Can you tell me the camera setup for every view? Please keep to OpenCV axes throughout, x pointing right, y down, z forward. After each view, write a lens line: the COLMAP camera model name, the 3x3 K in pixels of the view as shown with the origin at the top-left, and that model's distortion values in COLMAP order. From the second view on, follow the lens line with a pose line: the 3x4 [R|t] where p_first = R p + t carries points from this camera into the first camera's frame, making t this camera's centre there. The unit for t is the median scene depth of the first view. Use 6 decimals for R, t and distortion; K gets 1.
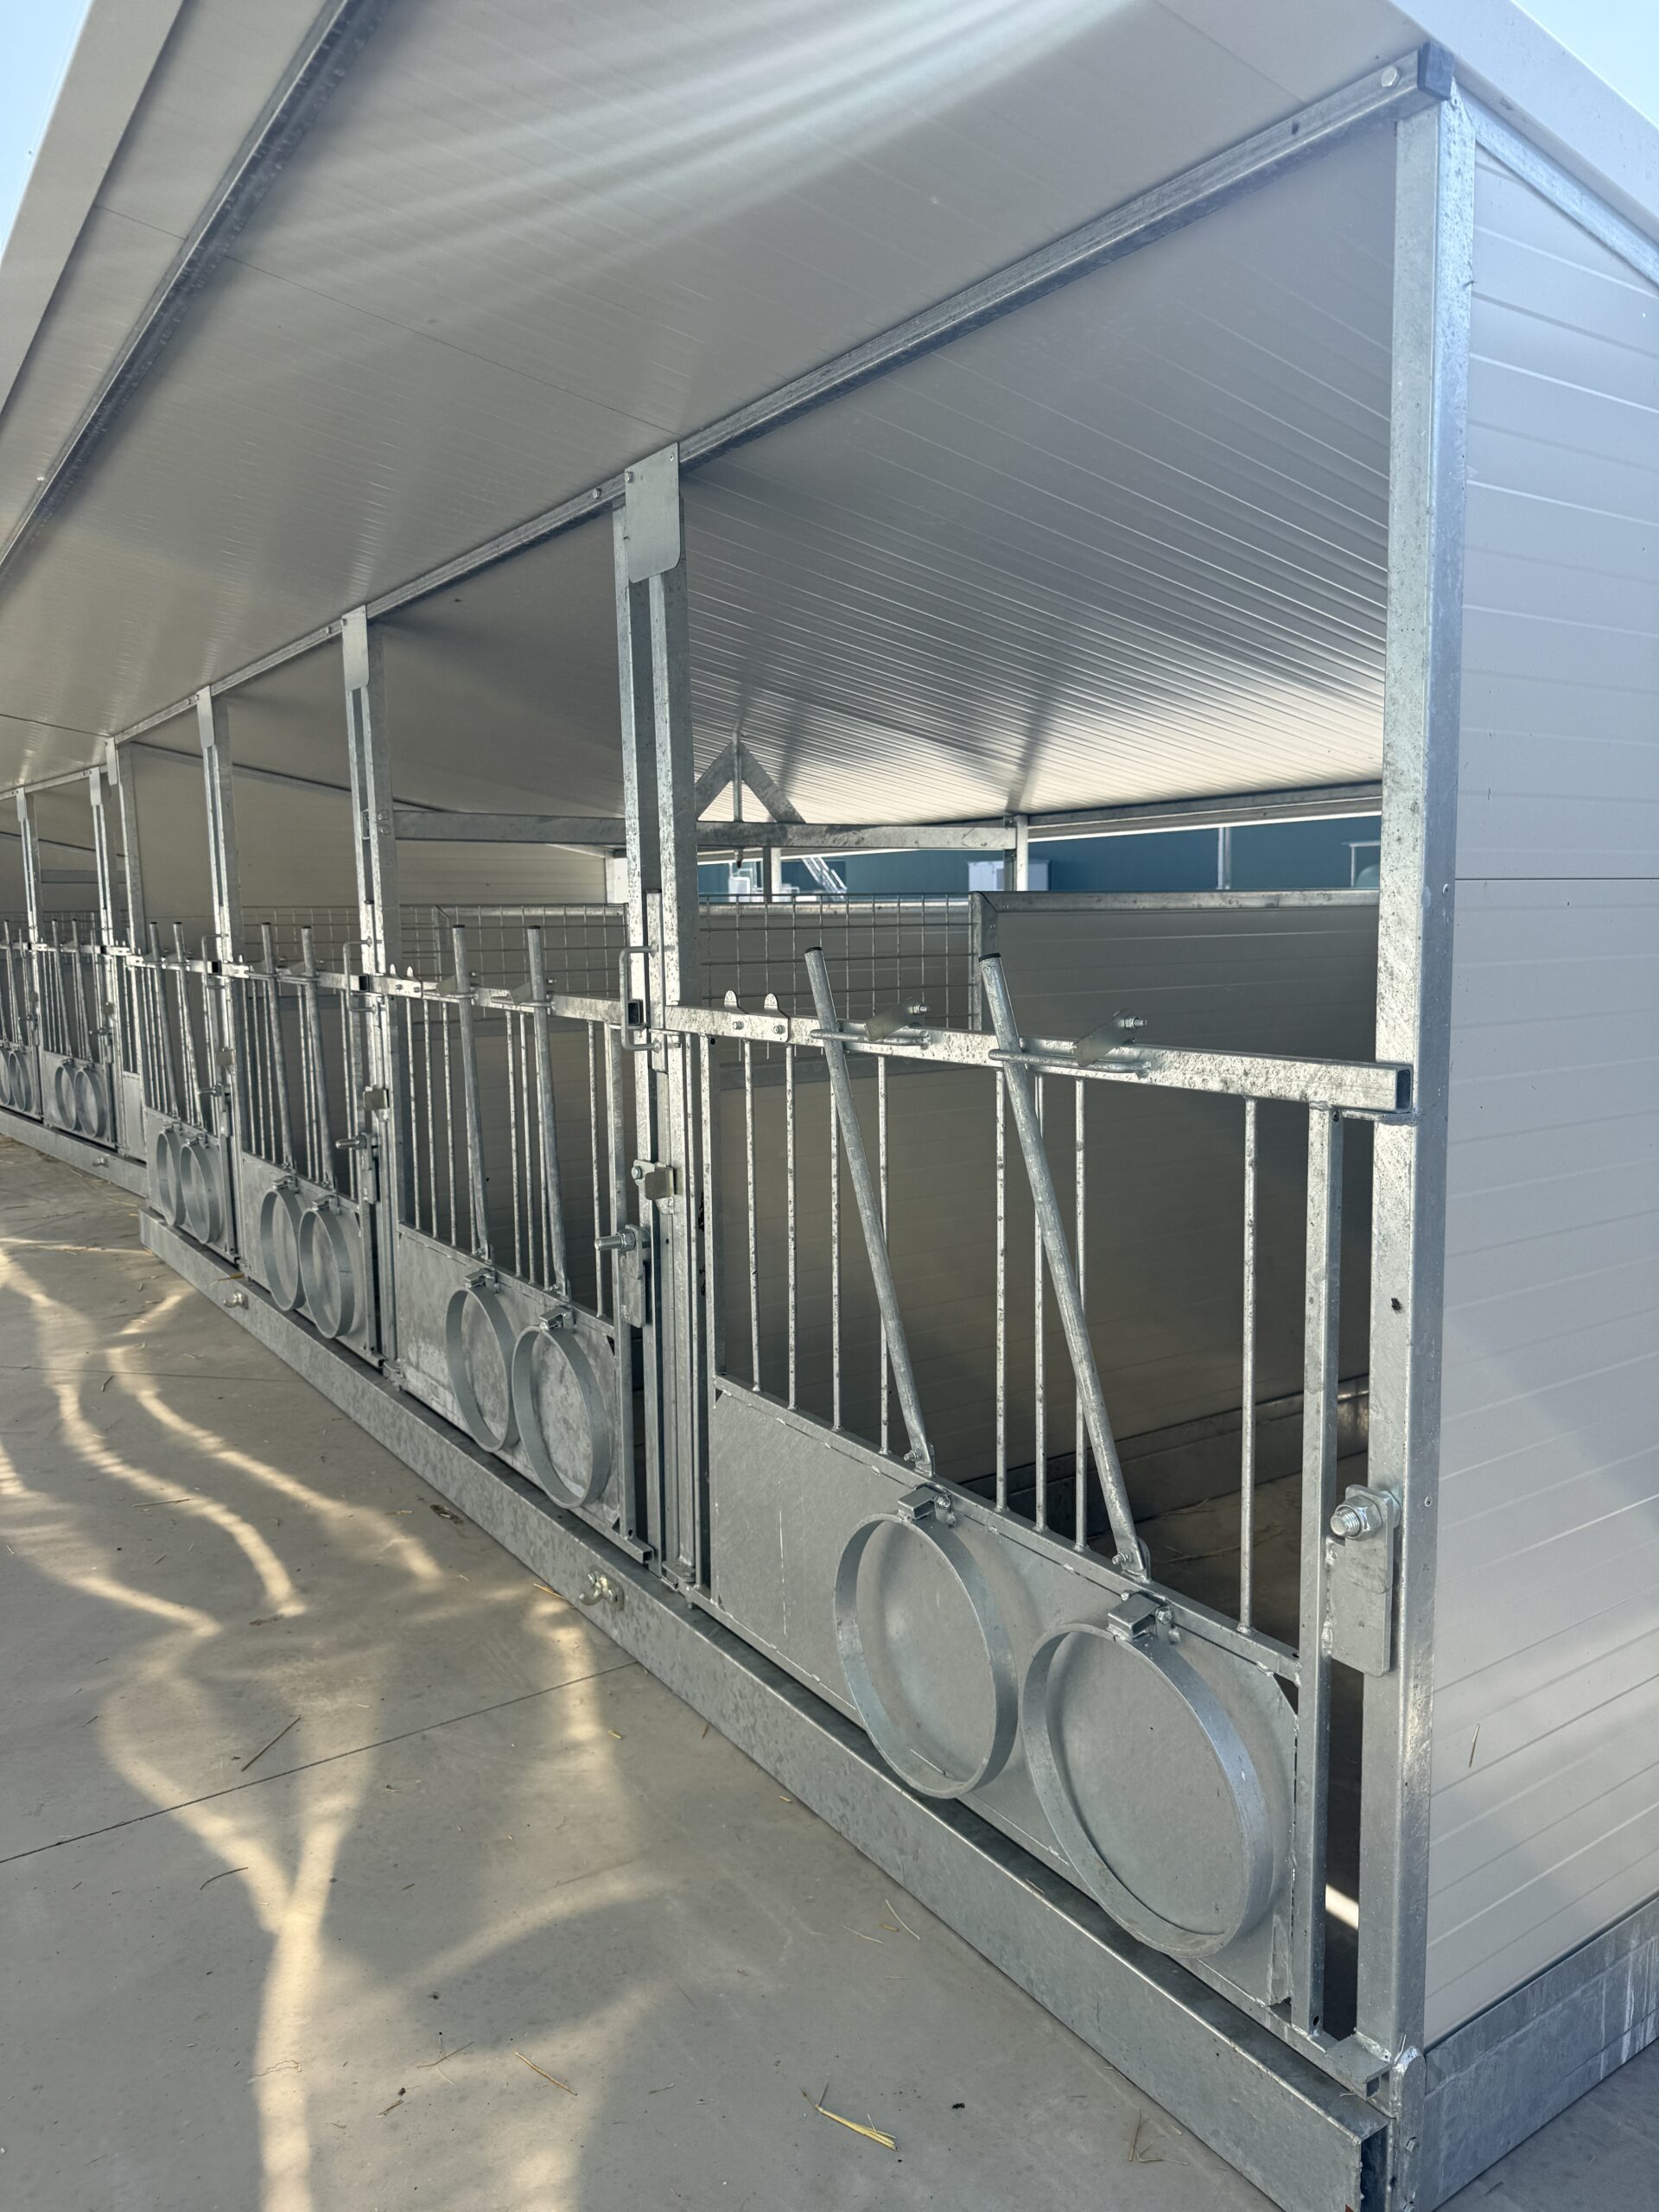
lens RADIAL K [[1552.5, 0, 841.4], [0, 1552.5, 1085.9], [0, 0, 1]] dist [0.038438, -0.058081]
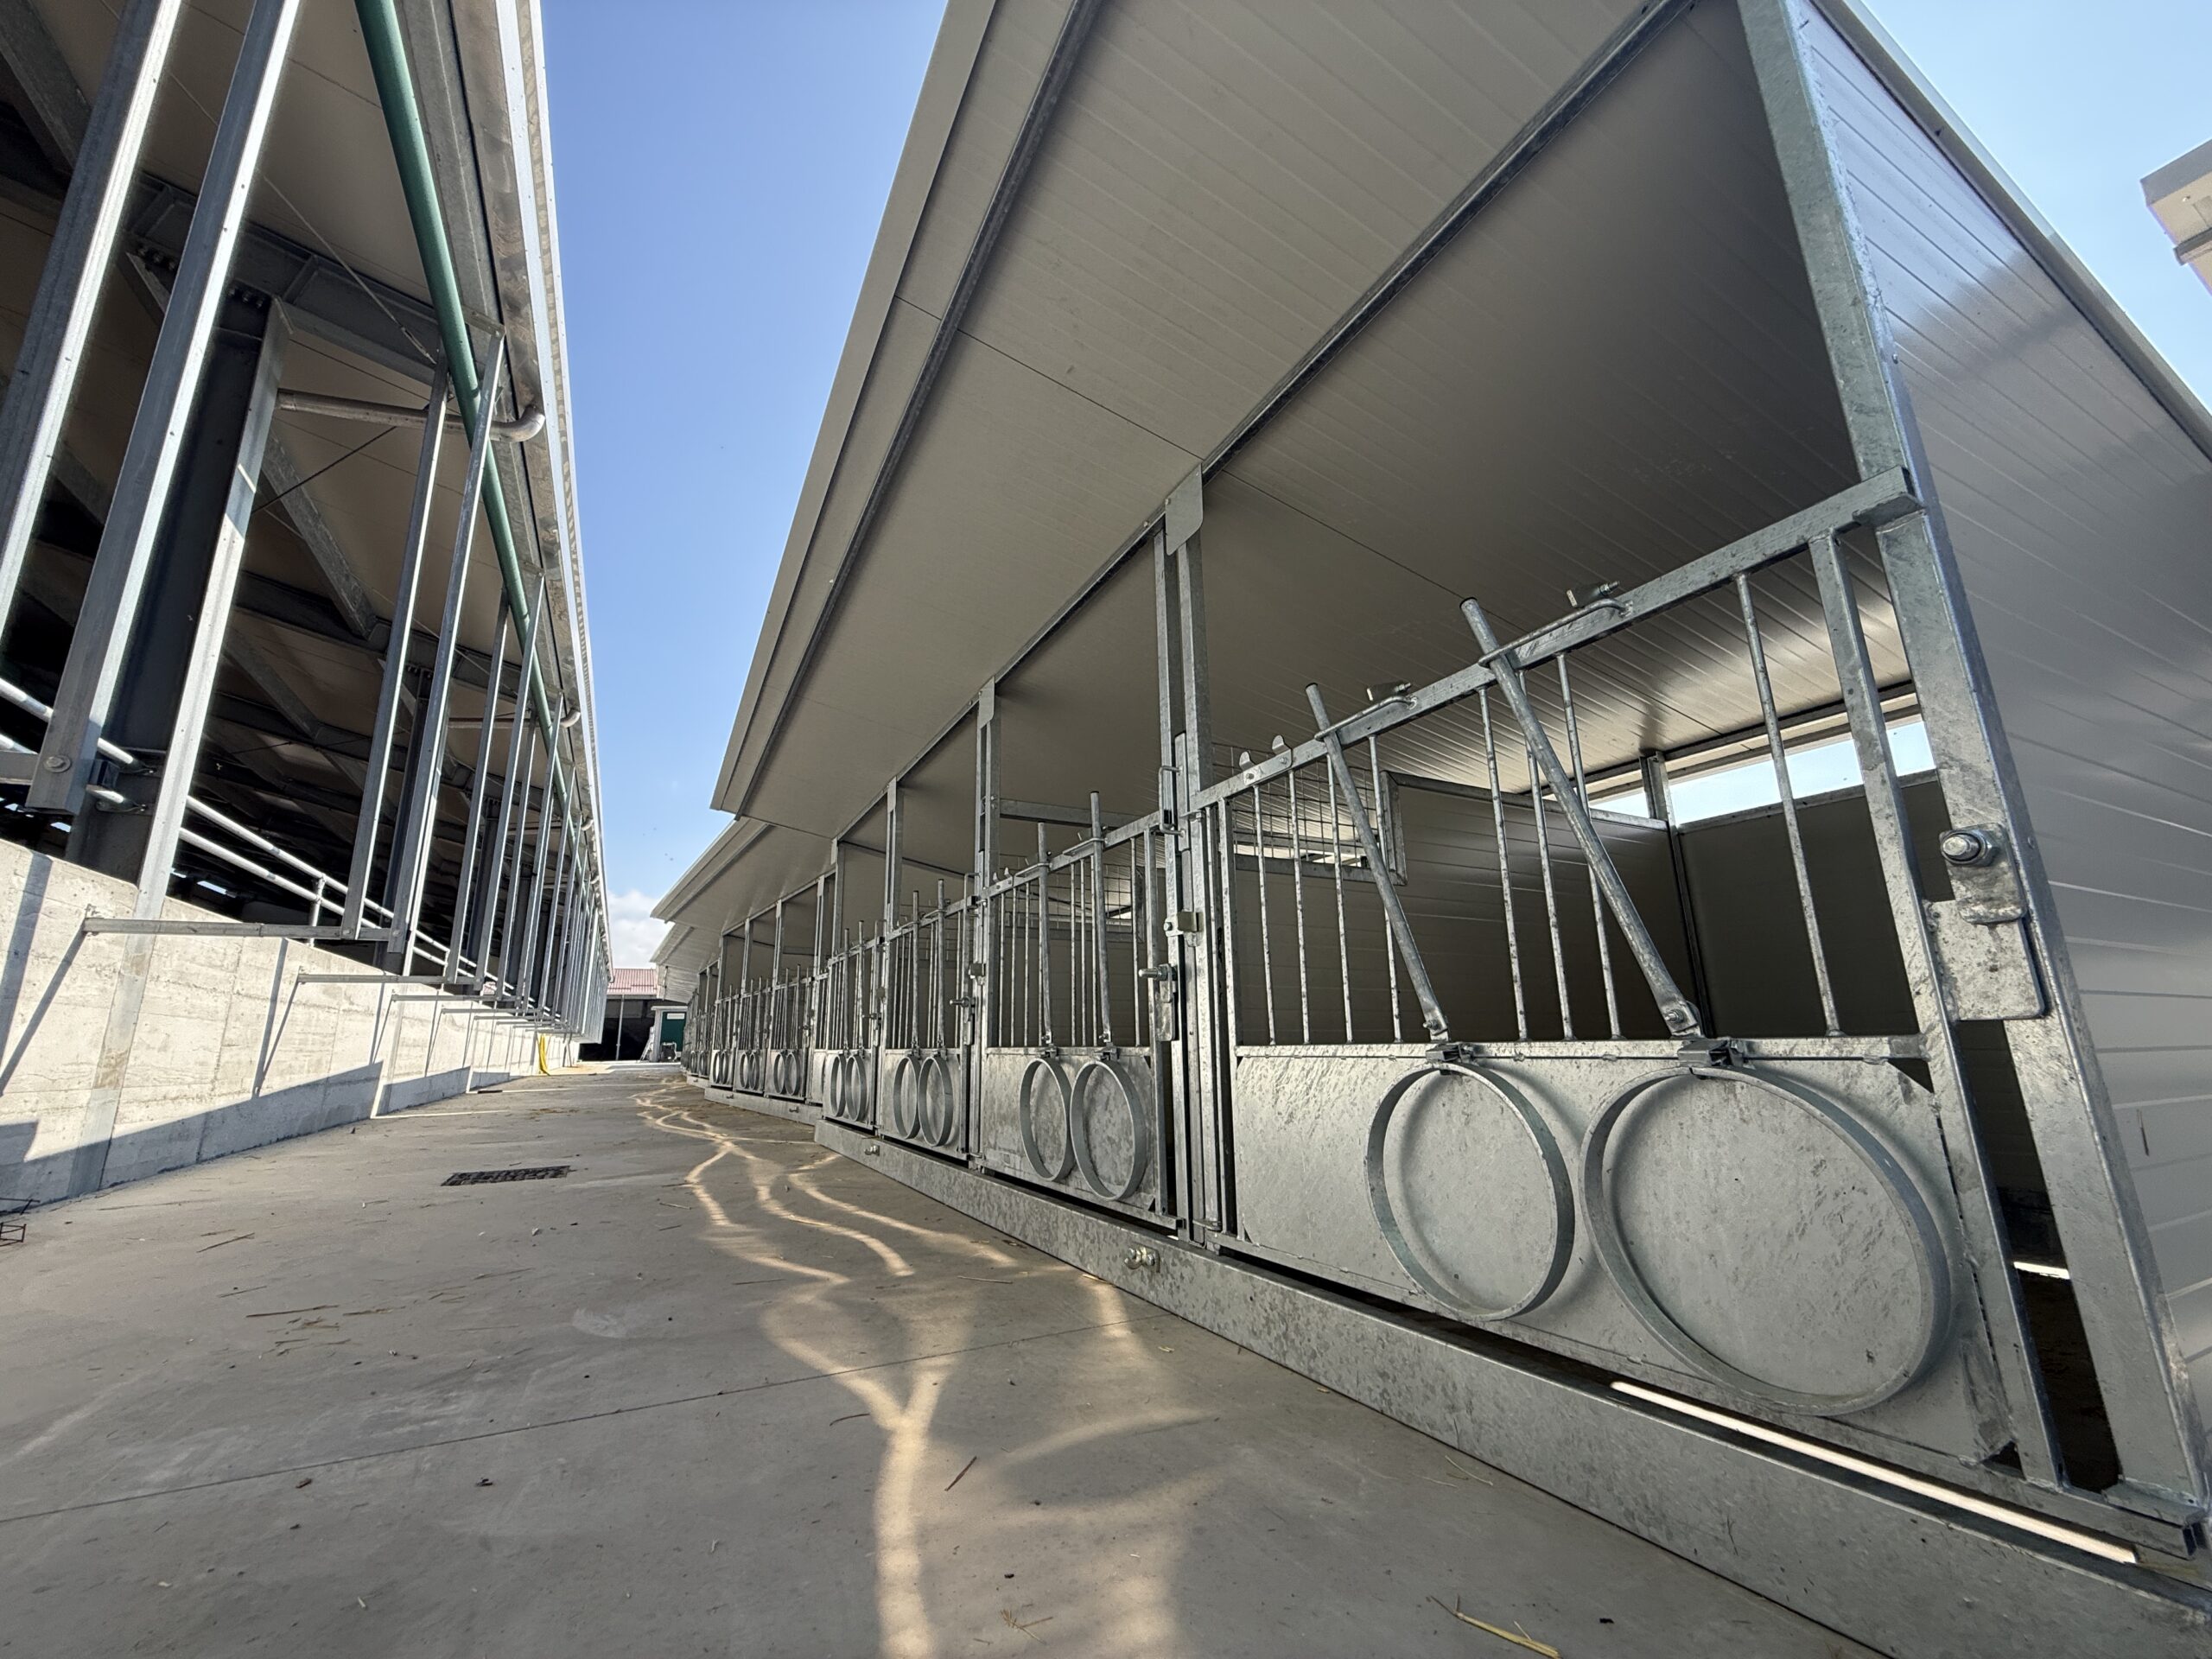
lens RADIAL K [[876.5, 0, 1101.4], [0, 876.5, 834.6], [0, 0, 1]] dist [-0.011727, 0.003065]
pose [[0.992605, -0.029532, -0.117743, -0.103627], [-0.013048, 0.938378, -0.345363, 0.280085], [0.120687, 0.344345, 0.931054, 0.228831]]
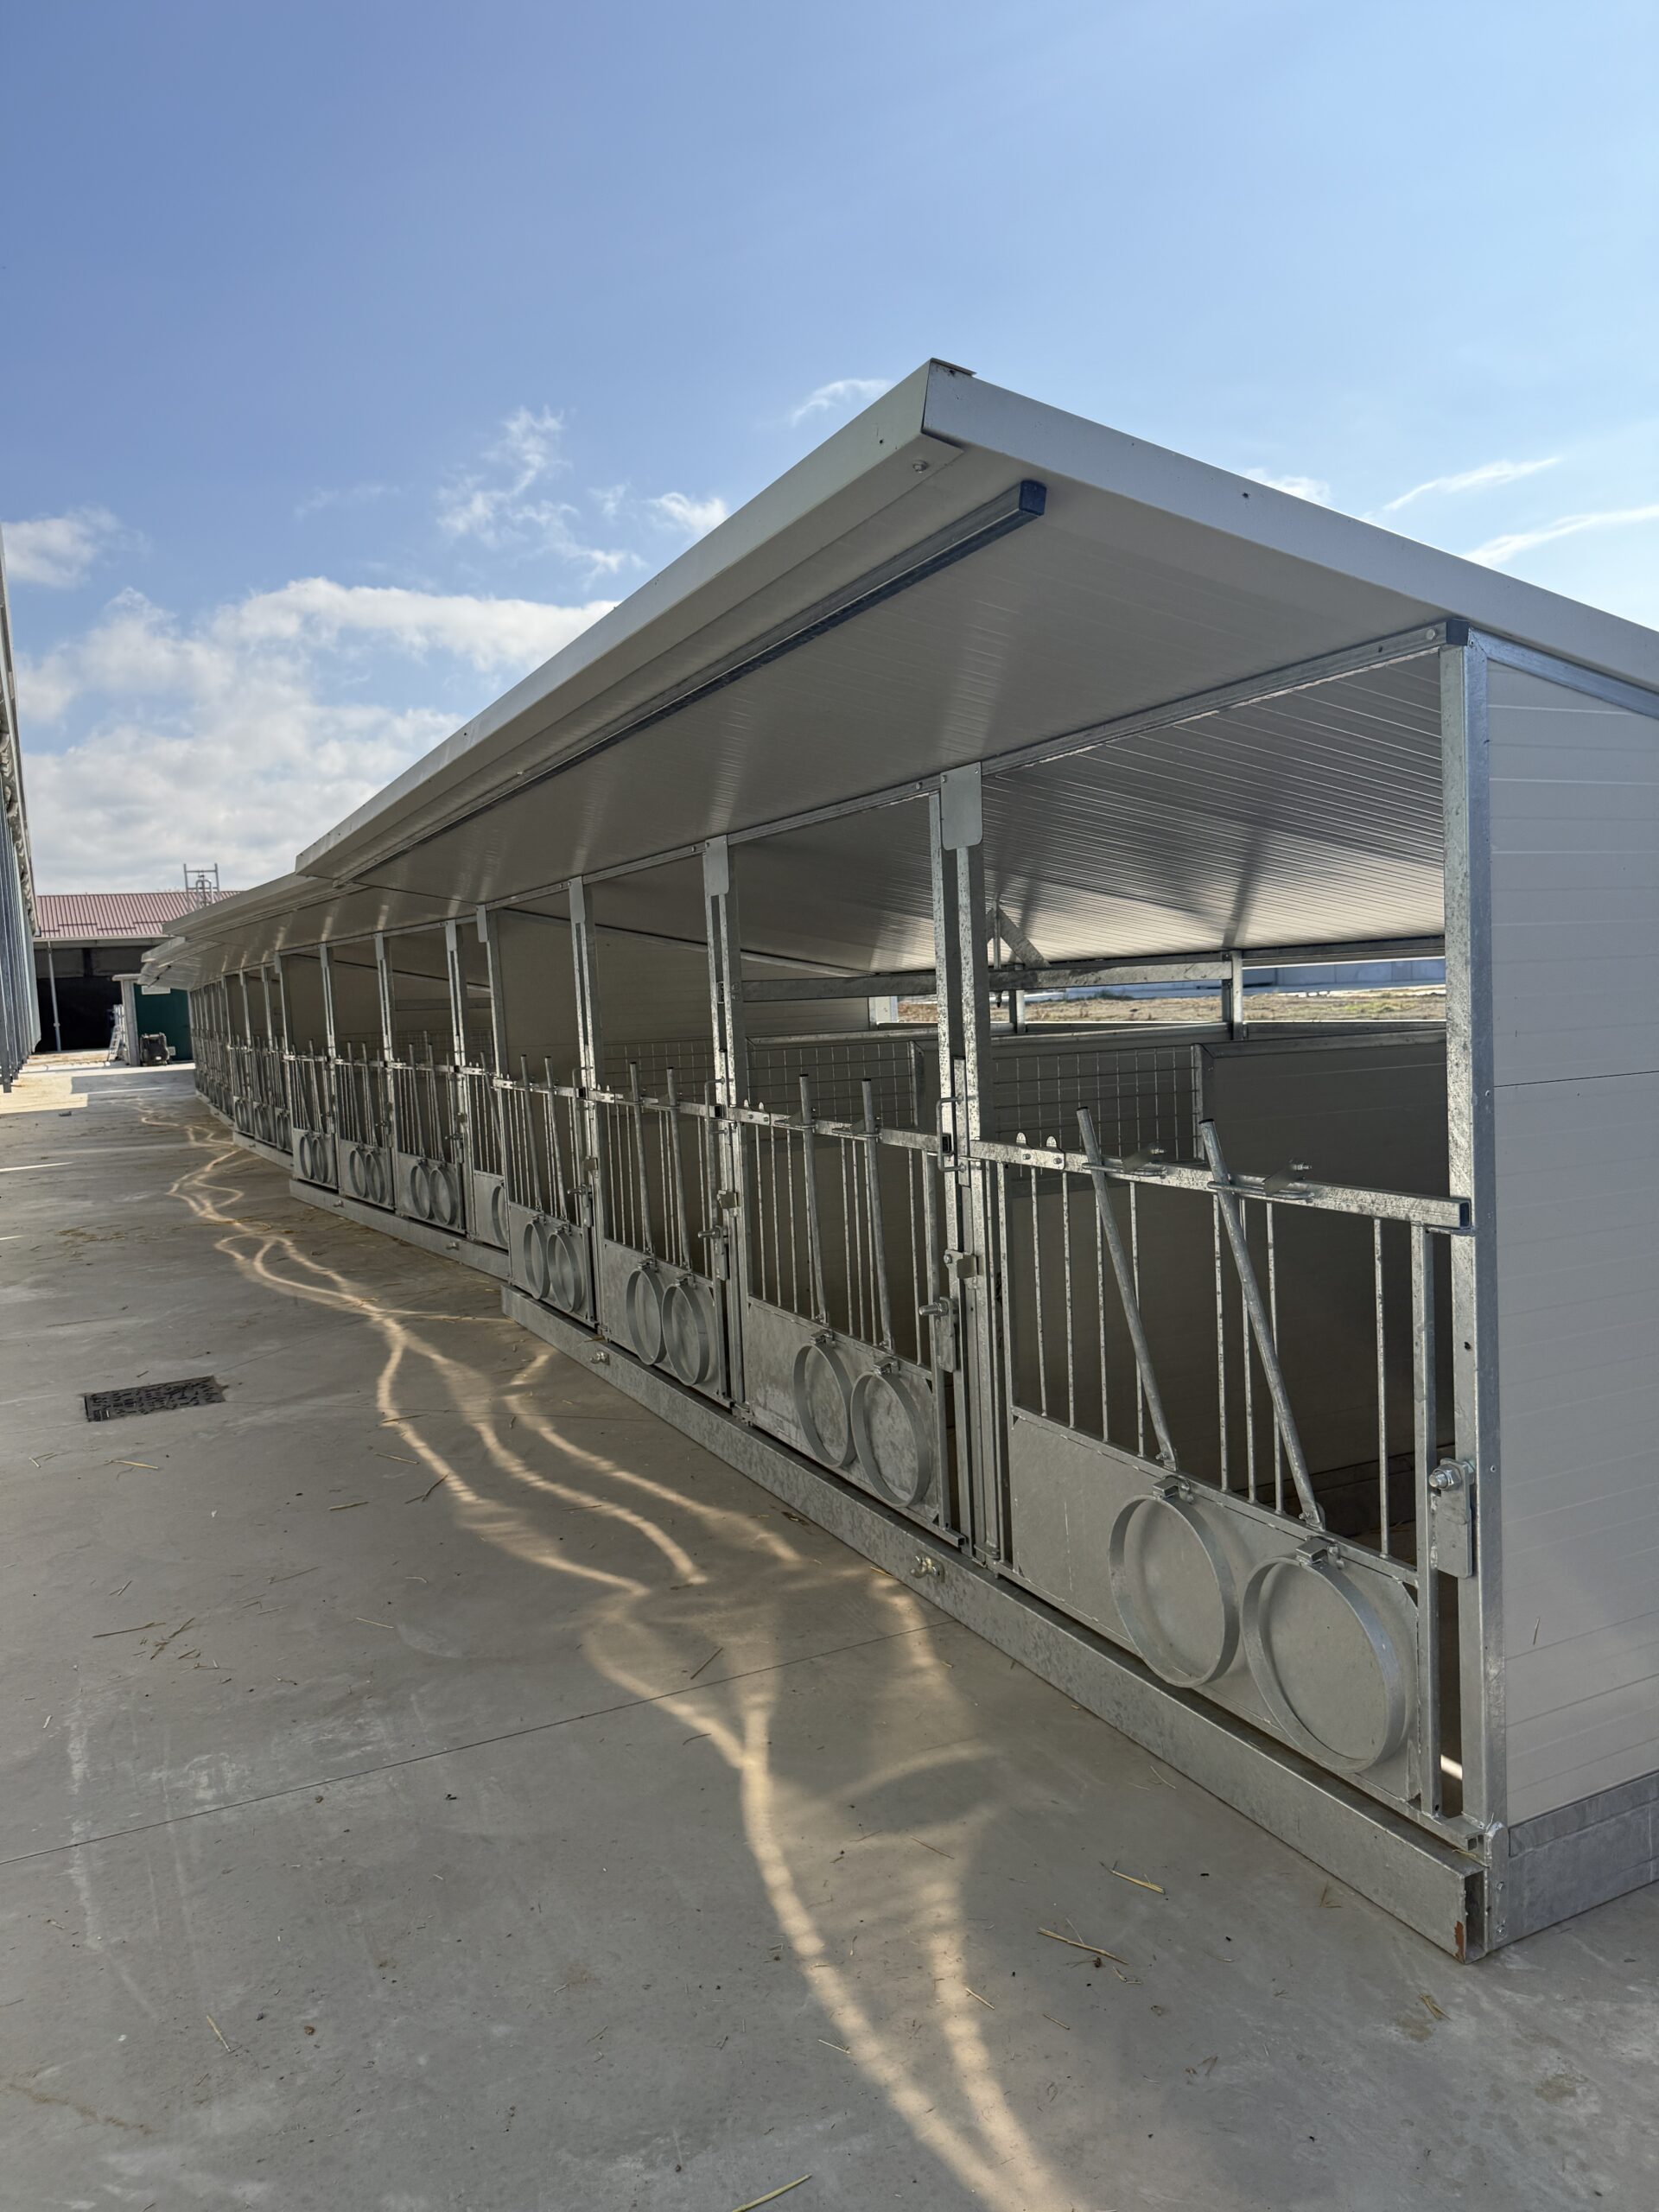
lens RADIAL K [[1552.5, 0, 821.7], [0, 1552.5, 1110.1], [0, 0, 1]] dist [0.038438, -0.058081]
pose [[0.987957, -0.021255, -0.153265, -0.031890], [0.016619, 0.999367, -0.031467, -0.038079], [0.153836, 0.028541, 0.987684, -0.414755]]
